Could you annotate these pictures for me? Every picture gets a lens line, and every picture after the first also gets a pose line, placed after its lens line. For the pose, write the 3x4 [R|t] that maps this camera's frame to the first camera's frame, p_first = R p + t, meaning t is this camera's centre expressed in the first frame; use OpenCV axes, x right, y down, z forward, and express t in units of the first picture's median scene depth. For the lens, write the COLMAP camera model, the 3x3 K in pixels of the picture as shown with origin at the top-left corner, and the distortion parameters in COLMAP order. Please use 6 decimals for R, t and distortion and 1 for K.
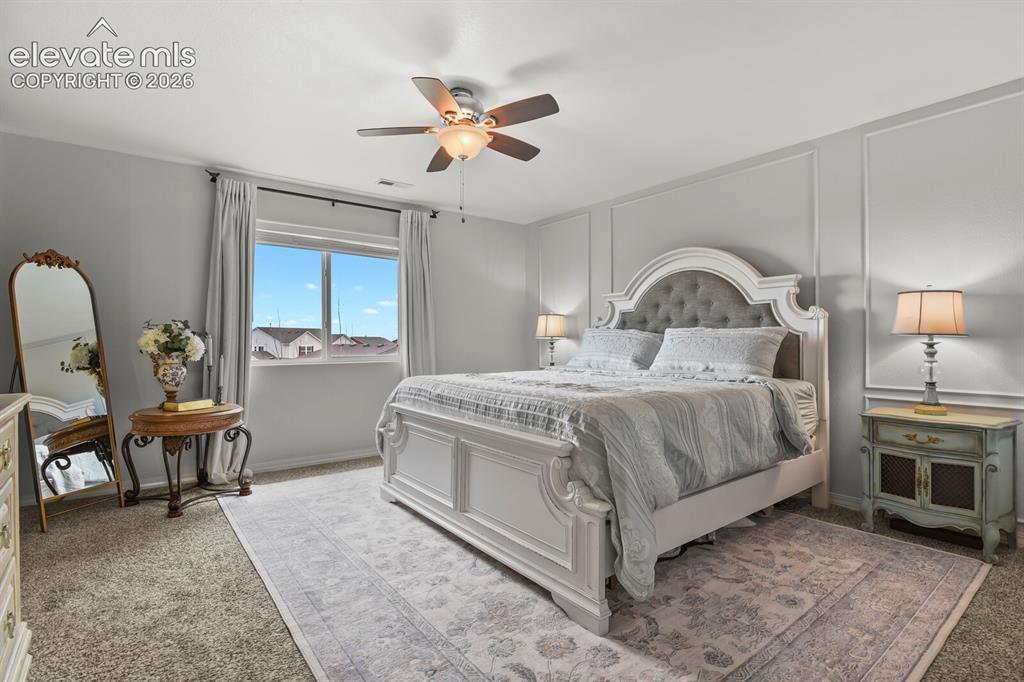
lens RADIAL K [[491.3, 0, 511.3], [0, 491.3, 341.7], [0, 0, 1]] dist [-0.002525, -0.000196]
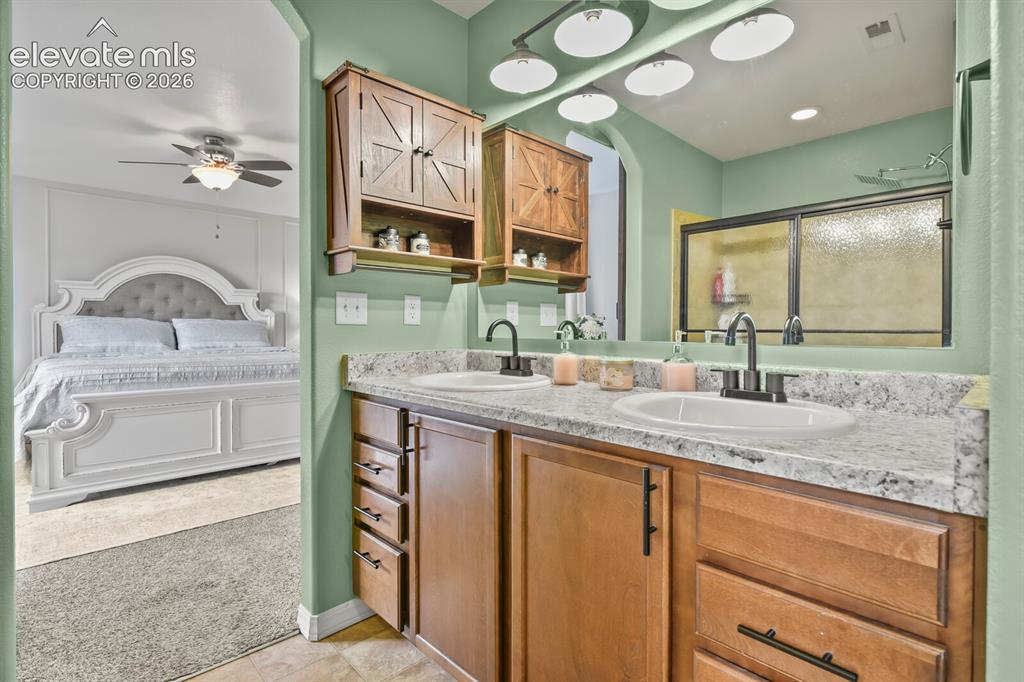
lens RADIAL K [[491.3, 0, 511.4], [0, 491.3, 336.8], [0, 0, 1]] dist [-0.002525, -0.000196]
pose [[-0.094637, -0.012838, 0.995429, -1.143651], [-0.002088, 0.999917, 0.012697, 0.003603], [-0.995510, -0.000877, -0.094656, 0.258376]]
